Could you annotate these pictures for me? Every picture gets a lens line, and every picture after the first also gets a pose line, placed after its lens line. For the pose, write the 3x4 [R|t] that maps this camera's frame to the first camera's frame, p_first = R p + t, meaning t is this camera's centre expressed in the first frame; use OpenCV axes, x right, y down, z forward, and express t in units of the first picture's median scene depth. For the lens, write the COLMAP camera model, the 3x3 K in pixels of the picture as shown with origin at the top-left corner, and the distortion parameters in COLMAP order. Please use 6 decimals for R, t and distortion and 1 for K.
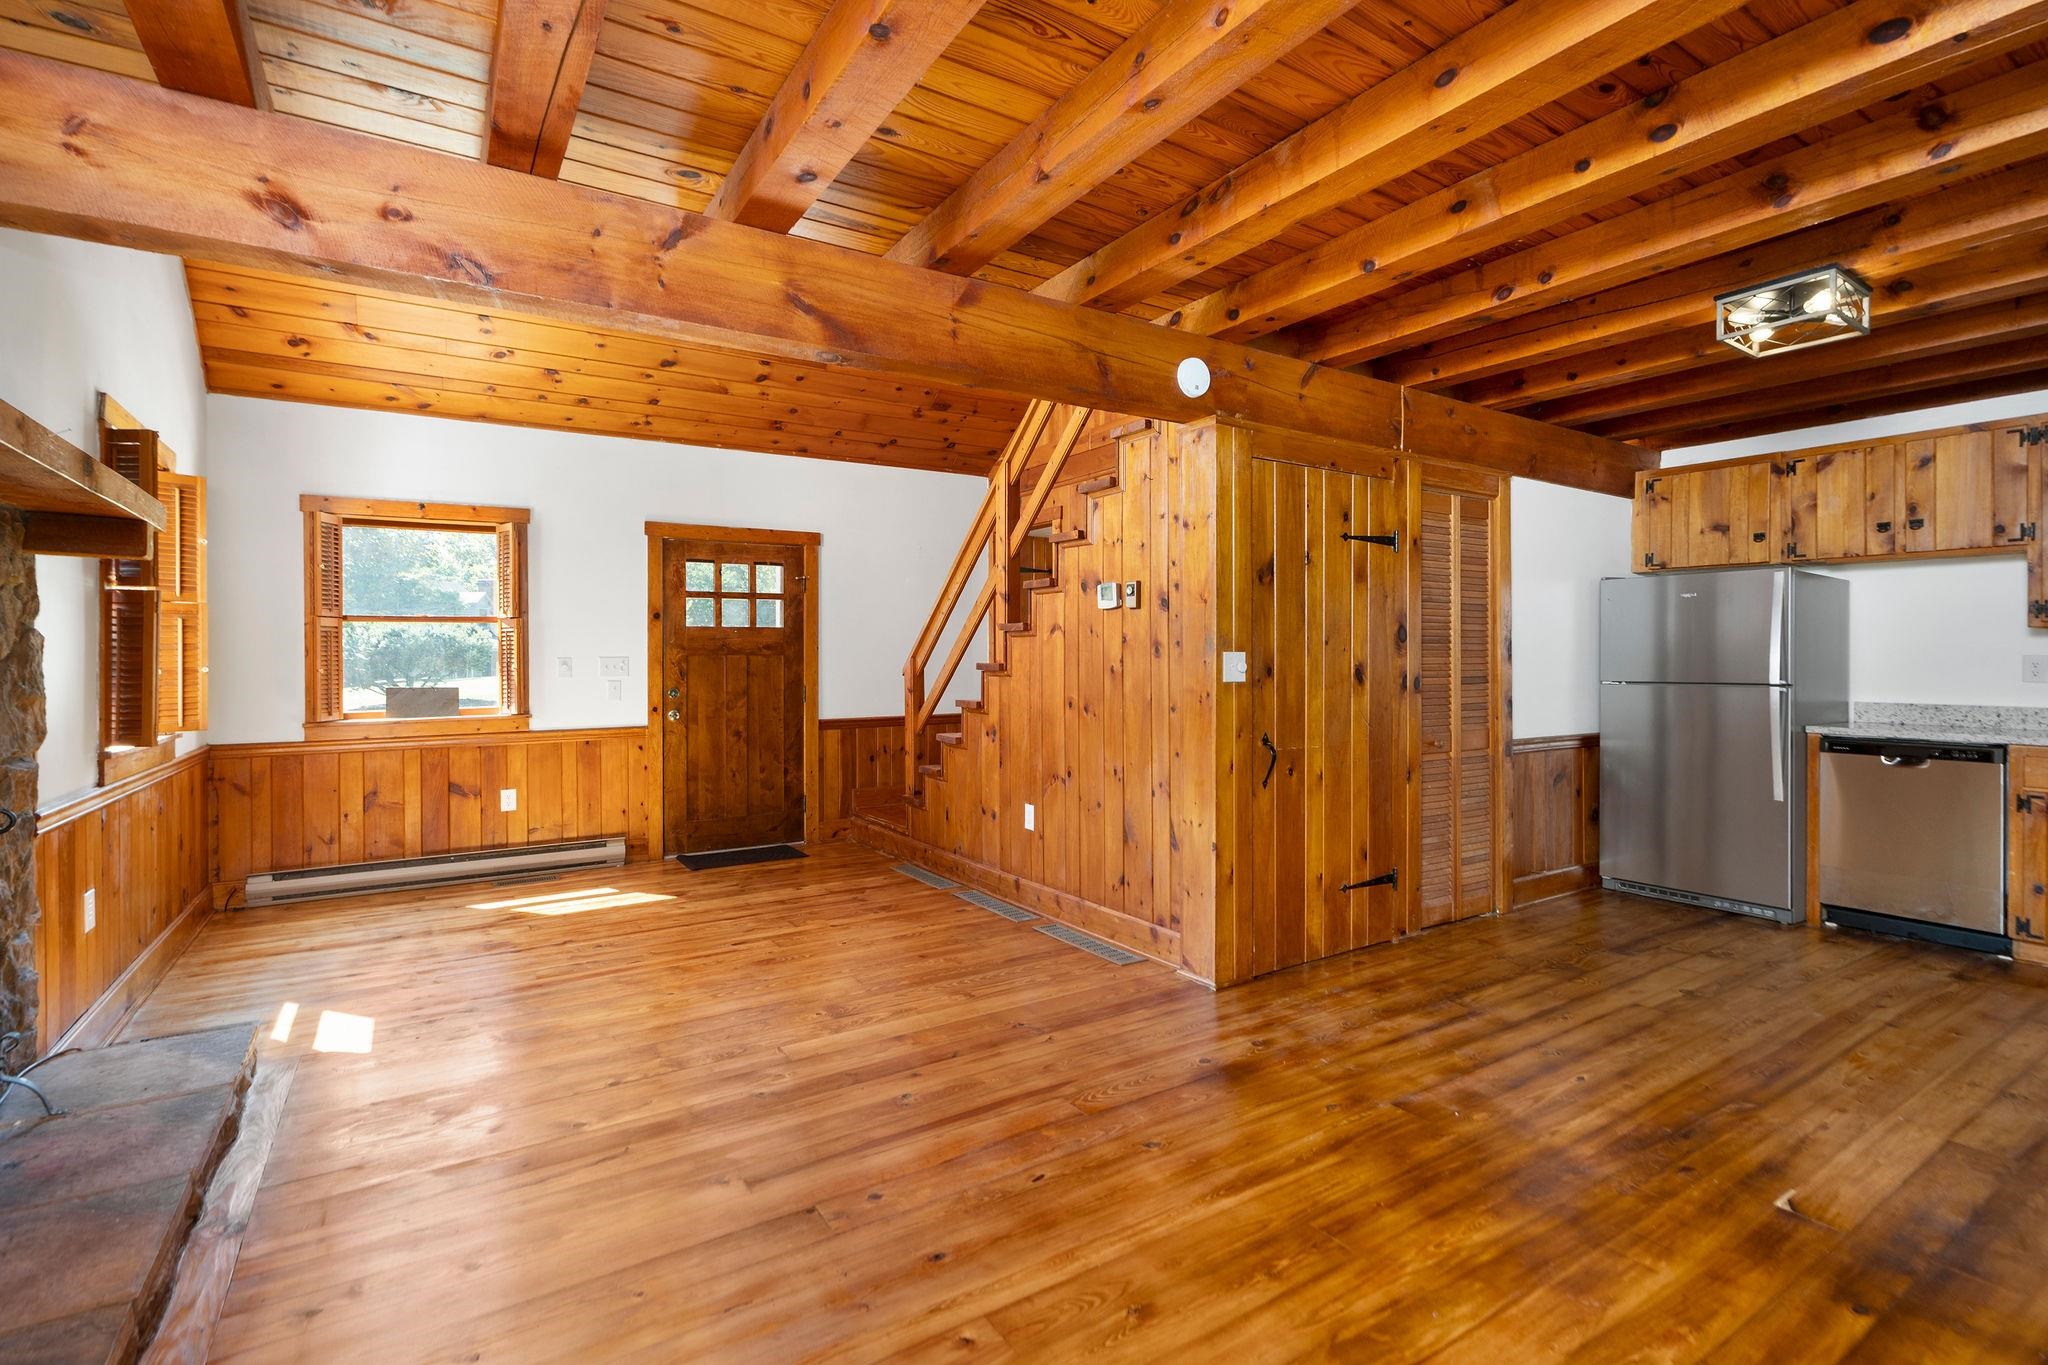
lens RADIAL K [[940.0, 0, 1013.2], [0, 940.0, 661.7], [0, 0, 1]] dist [0.000514, 0.000516]
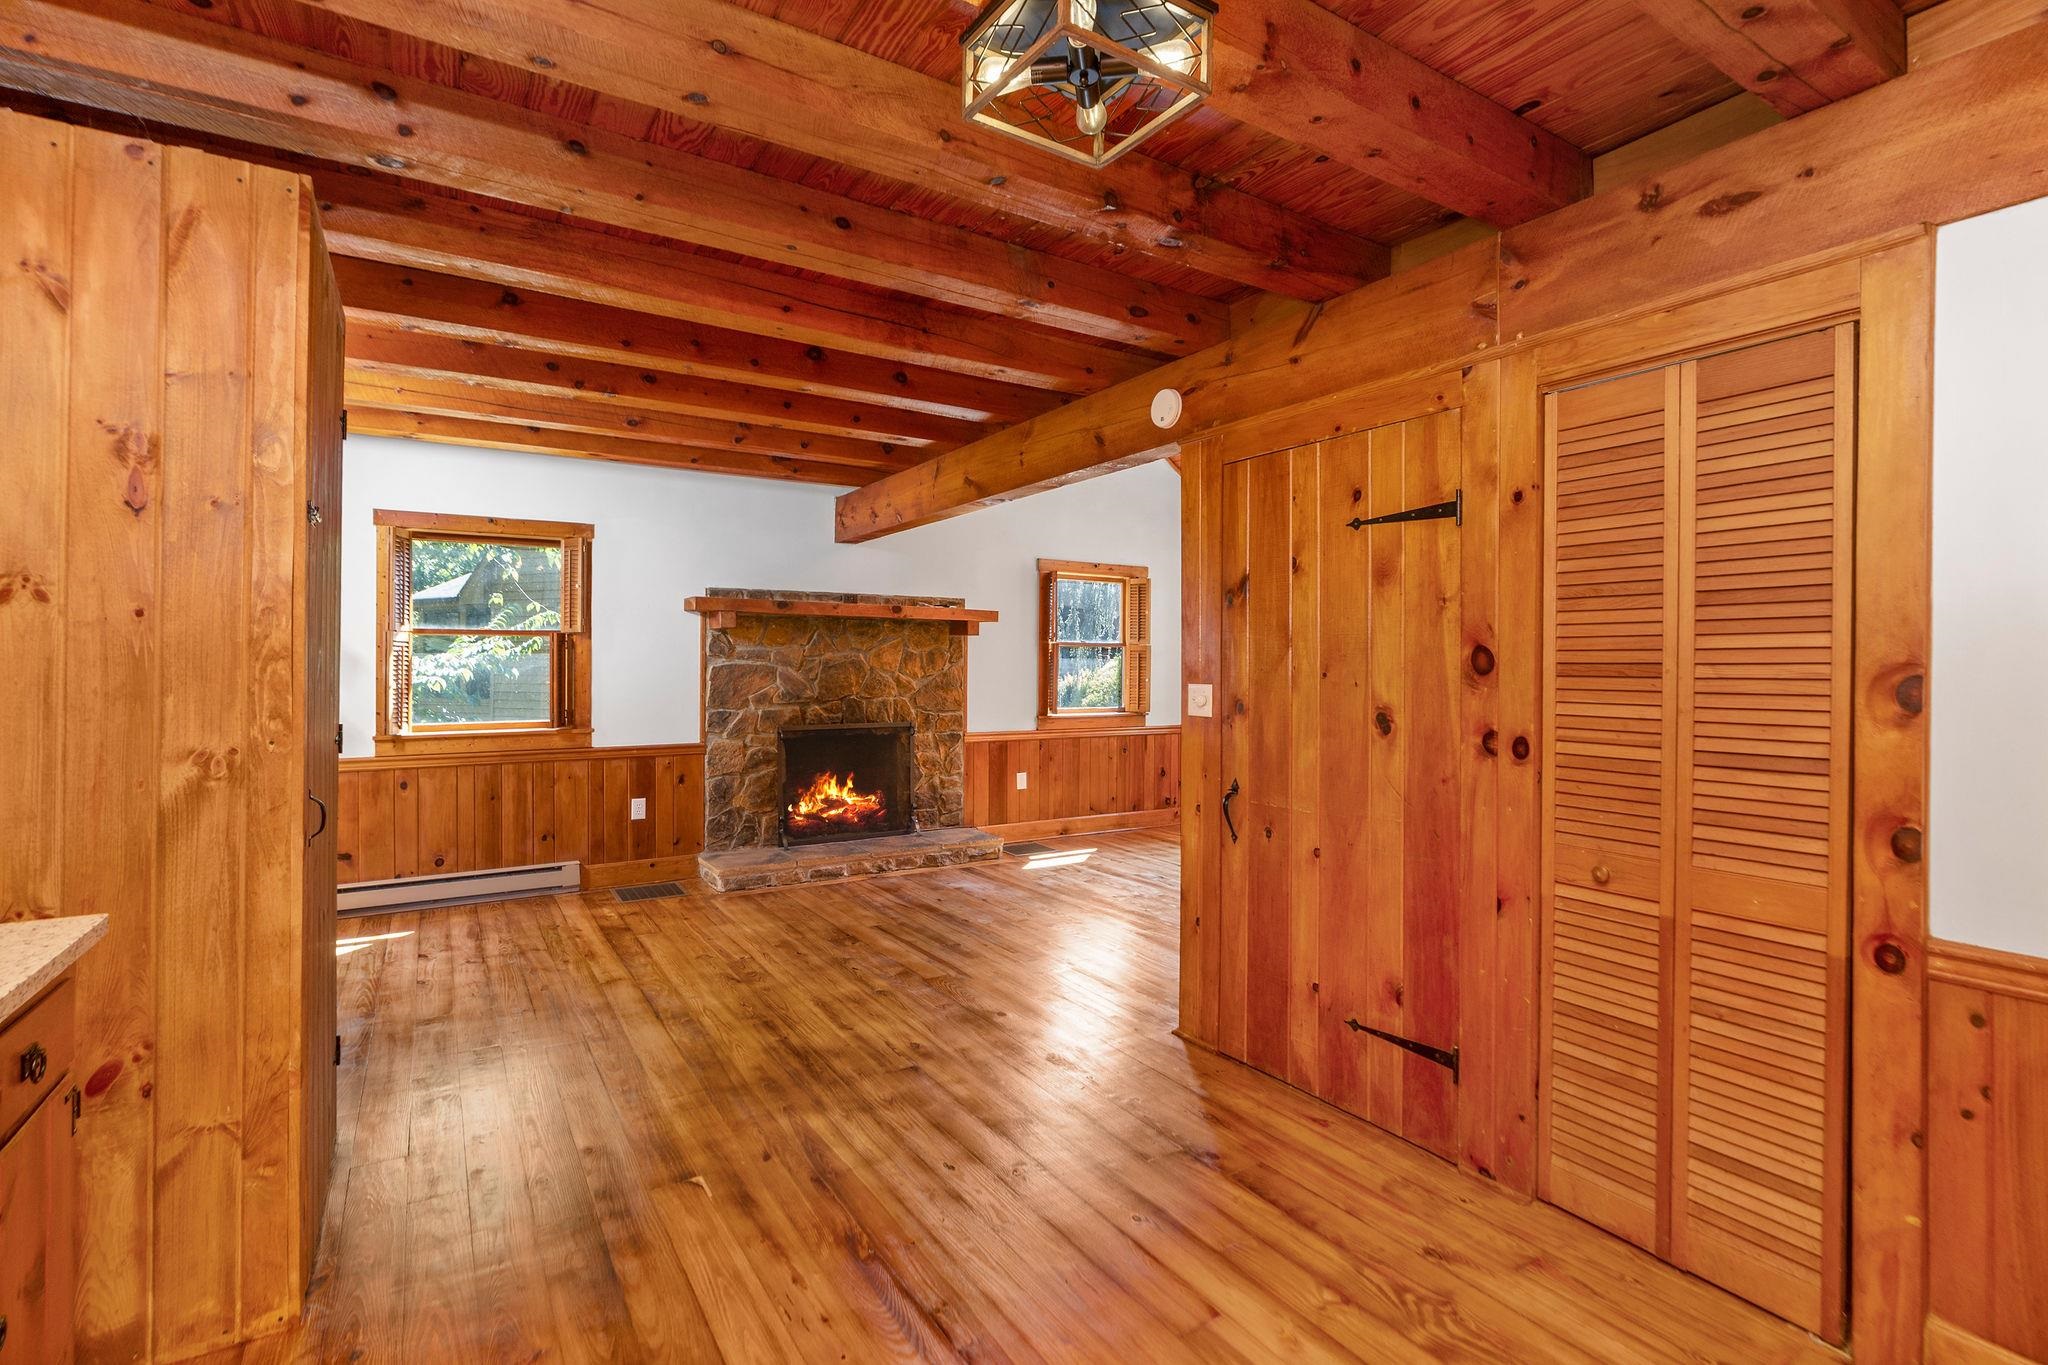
lens RADIAL K [[940.0, 0, 1016.8], [0, 940.0, 663.4], [0, 0, 1]] dist [0.000514, 0.000516]
pose [[-0.003315, 0.000043, -0.999995, 1.128475], [-0.008309, 0.999965, 0.000071, -0.028102], [0.999960, 0.008309, -0.003314, 0.800141]]
